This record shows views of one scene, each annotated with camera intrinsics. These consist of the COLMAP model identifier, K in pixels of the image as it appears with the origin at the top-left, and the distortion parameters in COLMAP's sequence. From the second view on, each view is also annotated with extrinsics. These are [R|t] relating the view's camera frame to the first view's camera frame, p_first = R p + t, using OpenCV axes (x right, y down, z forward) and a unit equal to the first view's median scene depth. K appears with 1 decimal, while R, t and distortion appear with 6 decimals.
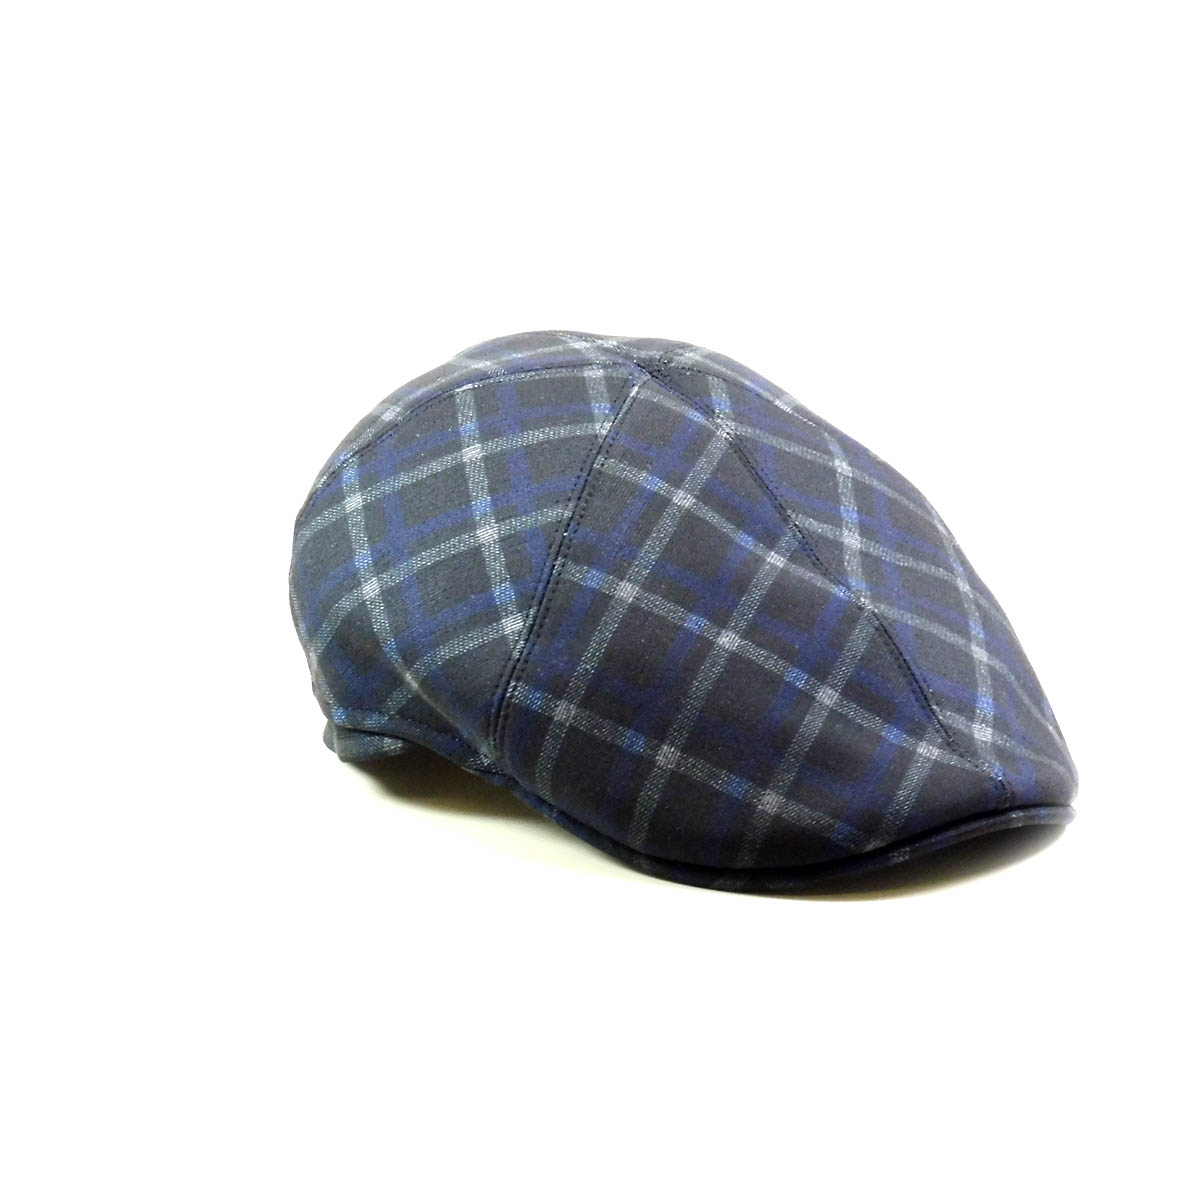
lens RADIAL K [[3940.2, 0, 600.0], [0, 3940.2, 600.0], [0, 0, 1]] dist [1.162887, -38.993314]
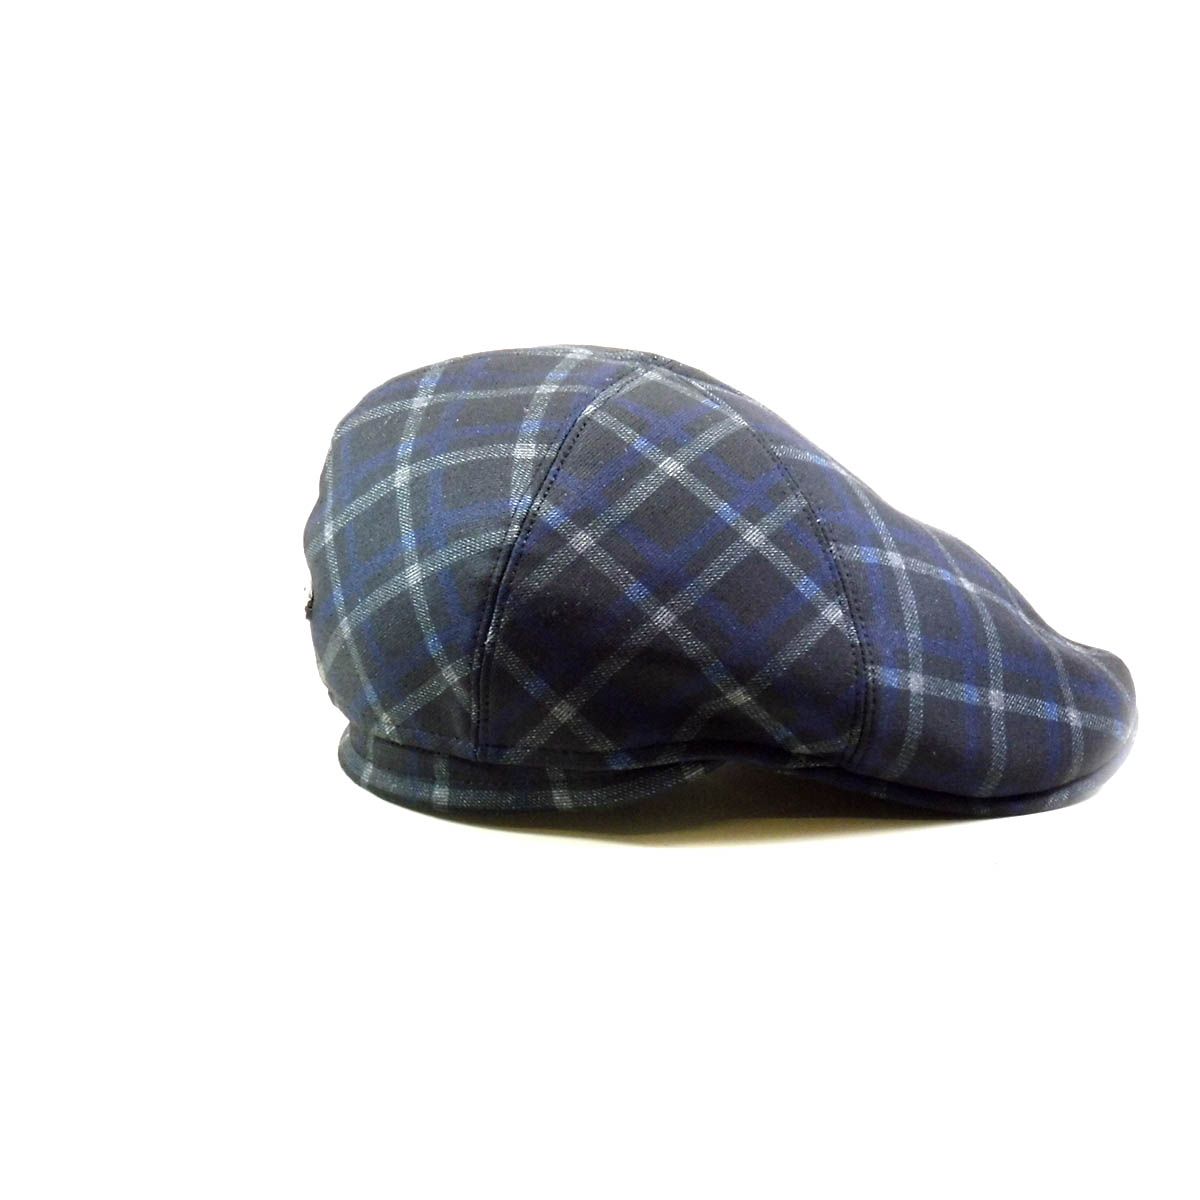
lens RADIAL K [[3940.2, 0, 600.0], [0, 3940.2, 600.0], [0, 0, 1]] dist [1.162887, -38.993314]
pose [[0.560976, -0.193572, 0.804883, -0.872031], [0.195863, 0.975708, 0.098145, -0.108686], [-0.804328, 0.102589, 0.585262, 0.456314]]
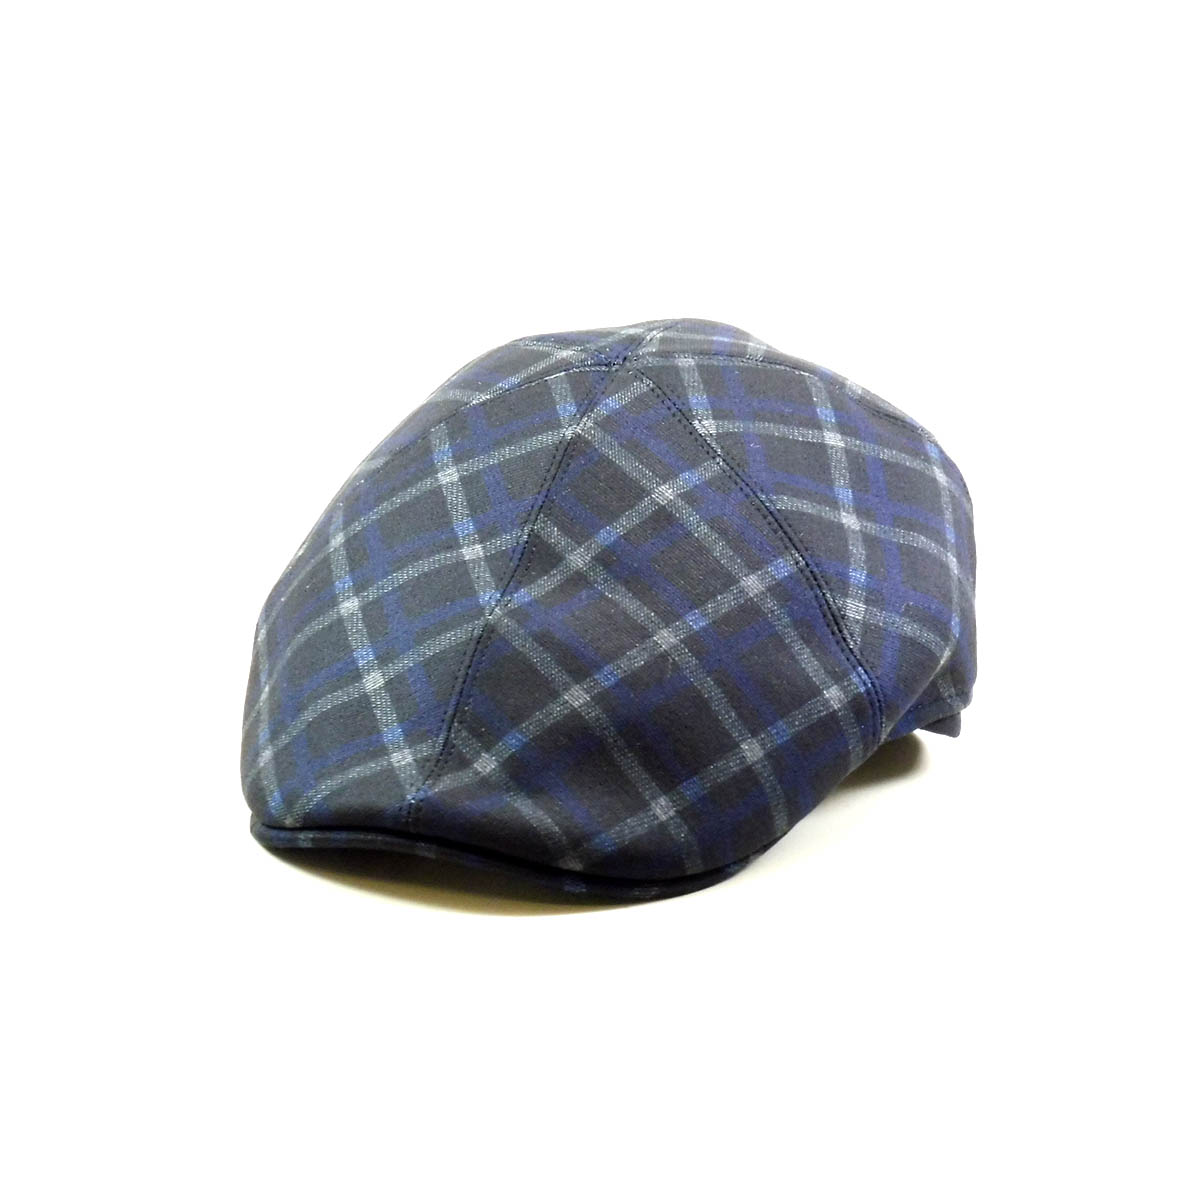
lens RADIAL K [[3940.2, 0, 600.0], [0, 3940.2, 600.0], [0, 0, 1]] dist [1.162887, -38.993314]
pose [[0.438827, 0.219649, -0.871312, 0.949992], [-0.210889, 0.967756, 0.137750, -0.145670], [0.873474, 0.123302, 0.470999, 0.569974]]
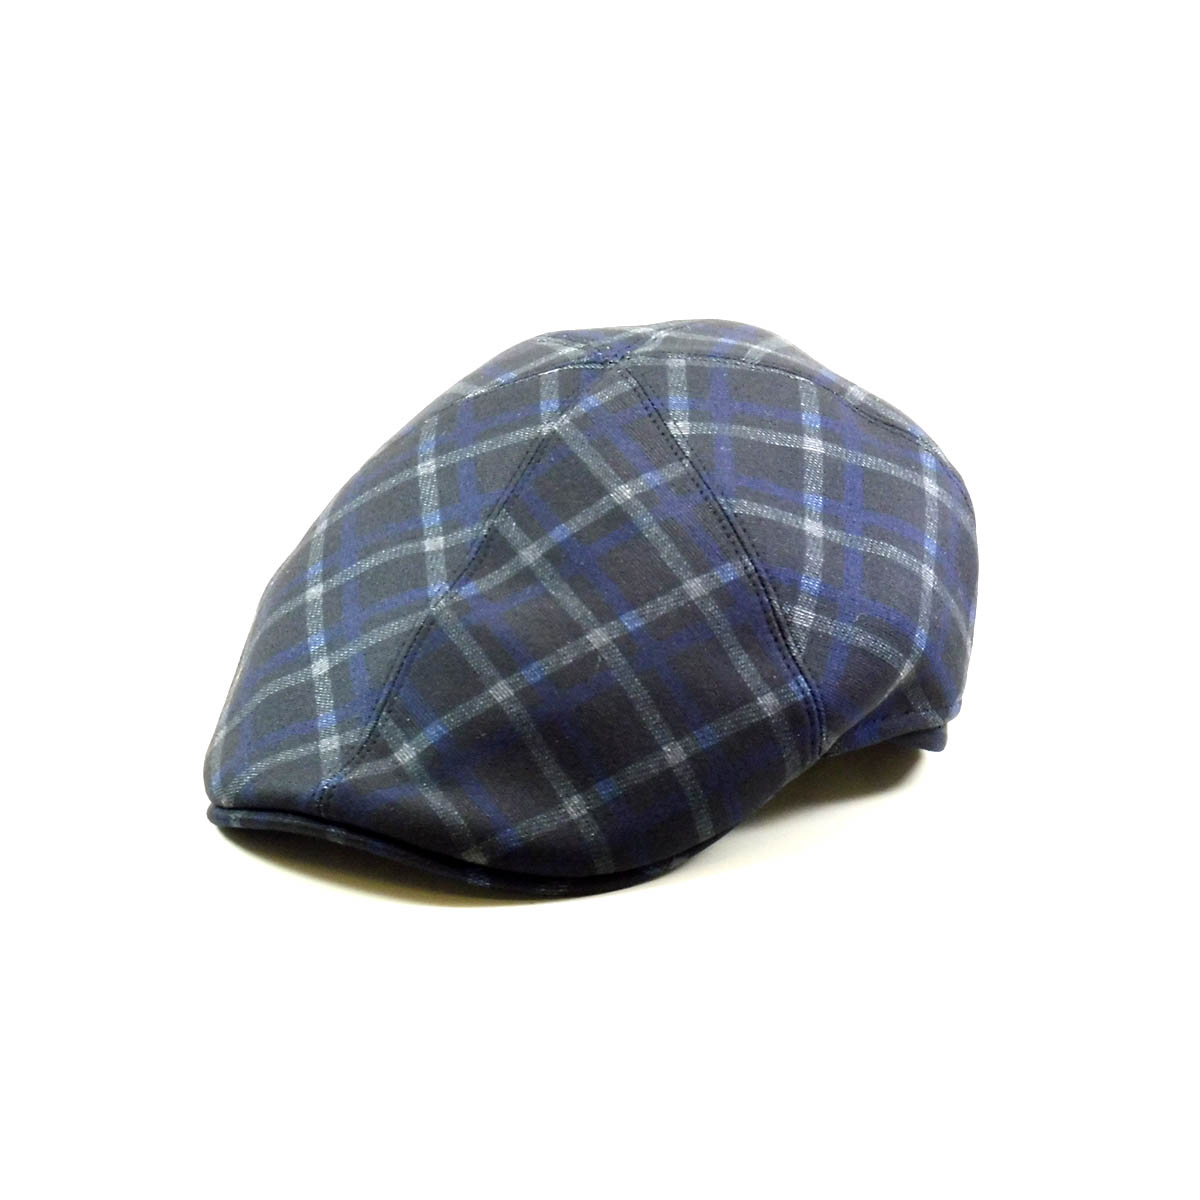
lens RADIAL K [[3940.2, 0, 600.0], [0, 3940.2, 600.0], [0, 0, 1]] dist [1.162887, -38.993314]
pose [[0.271309, 0.236406, -0.933008, 1.019120], [-0.224575, 0.958159, 0.177475, -0.188436], [0.935926, 0.161380, 0.313048, 0.740607]]
